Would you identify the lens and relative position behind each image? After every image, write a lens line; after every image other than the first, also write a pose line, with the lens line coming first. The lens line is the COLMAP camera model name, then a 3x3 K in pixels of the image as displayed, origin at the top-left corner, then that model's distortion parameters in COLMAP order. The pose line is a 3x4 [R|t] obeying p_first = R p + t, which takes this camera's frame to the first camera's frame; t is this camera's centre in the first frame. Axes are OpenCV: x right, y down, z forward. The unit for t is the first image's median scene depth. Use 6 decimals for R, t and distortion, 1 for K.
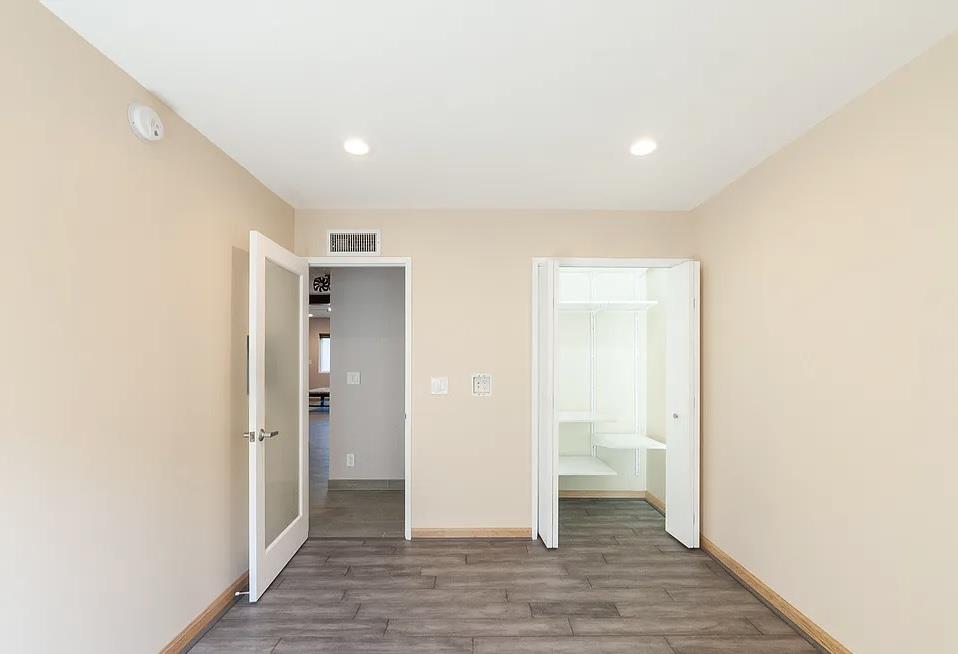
lens RADIAL K [[398.1, 0, 477.2], [0, 398.1, 354.4], [0, 0, 1]] dist [-0.000445, -0.000060]
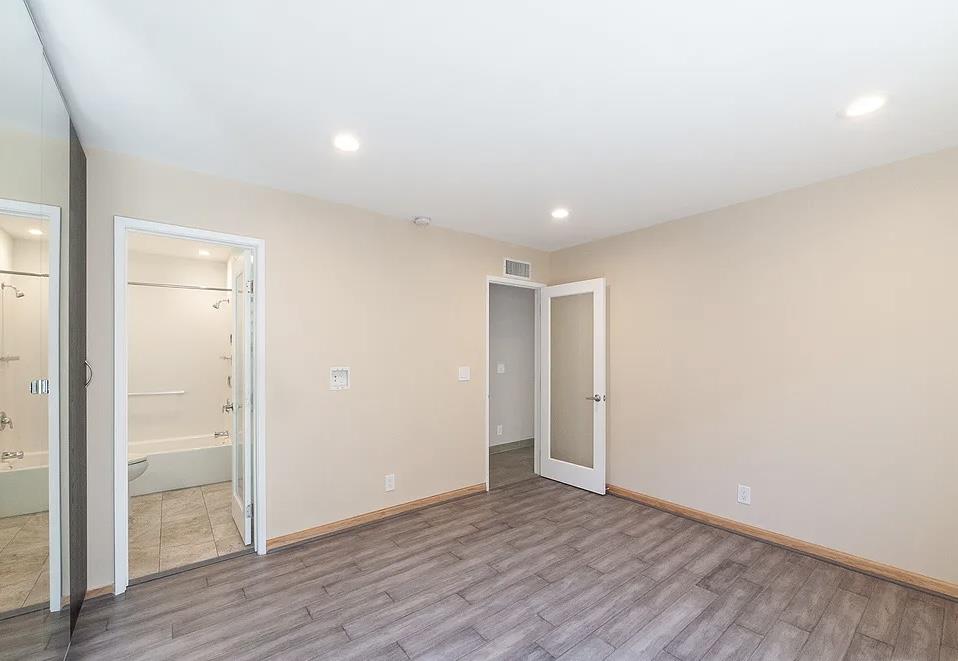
lens RADIAL K [[405.9, 0, 470.2], [0, 405.9, 351.4], [0, 0, 1]] dist [0.000975, 0.000183]
pose [[0.761671, 0.006121, 0.647935, -1.311783], [-0.014286, 0.999871, 0.007348, -0.005930], [-0.647807, -0.014853, 0.761660, 0.036031]]
